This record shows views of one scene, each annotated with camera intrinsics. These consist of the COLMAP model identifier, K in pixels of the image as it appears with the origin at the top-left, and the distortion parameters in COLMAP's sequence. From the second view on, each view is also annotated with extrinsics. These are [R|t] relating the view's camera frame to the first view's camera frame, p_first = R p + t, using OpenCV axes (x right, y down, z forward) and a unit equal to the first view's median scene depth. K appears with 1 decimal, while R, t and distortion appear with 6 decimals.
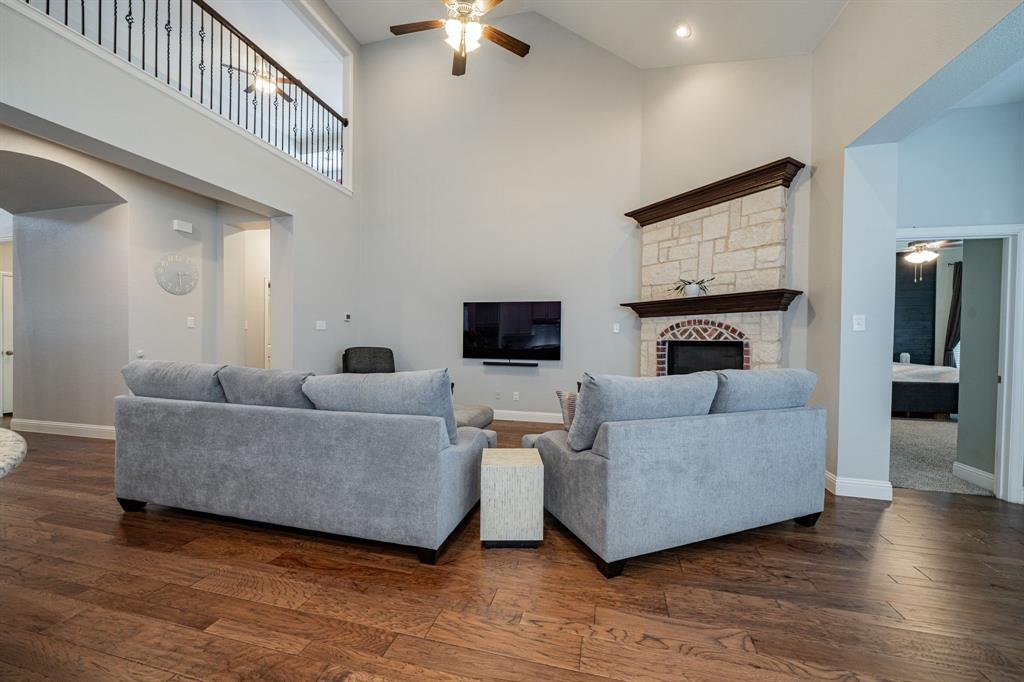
lens RADIAL K [[393.0, 0, 509.5], [0, 393.0, 344.6], [0, 0, 1]] dist [-0.002879, -0.000054]
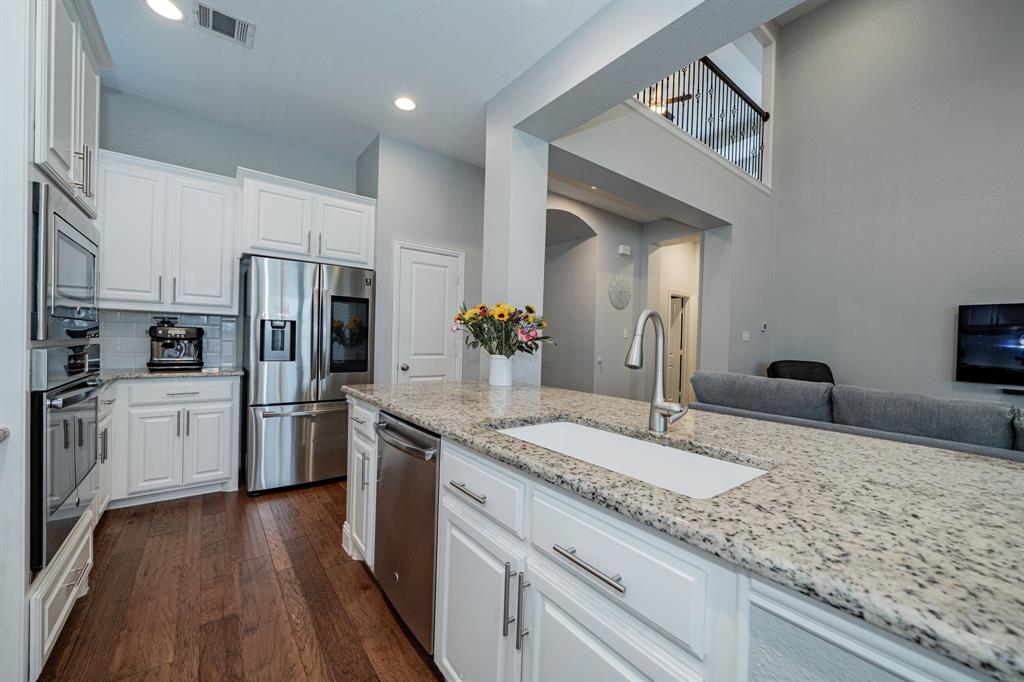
lens RADIAL K [[393.0, 0, 509.5], [0, 393.0, 344.6], [0, 0, 1]] dist [-0.002879, -0.000054]
pose [[0.790115, 0.017093, -0.612720, -0.368507], [-0.028309, 0.999562, -0.008620, -0.005061], [0.612305, 0.024156, 0.790253, -0.100137]]
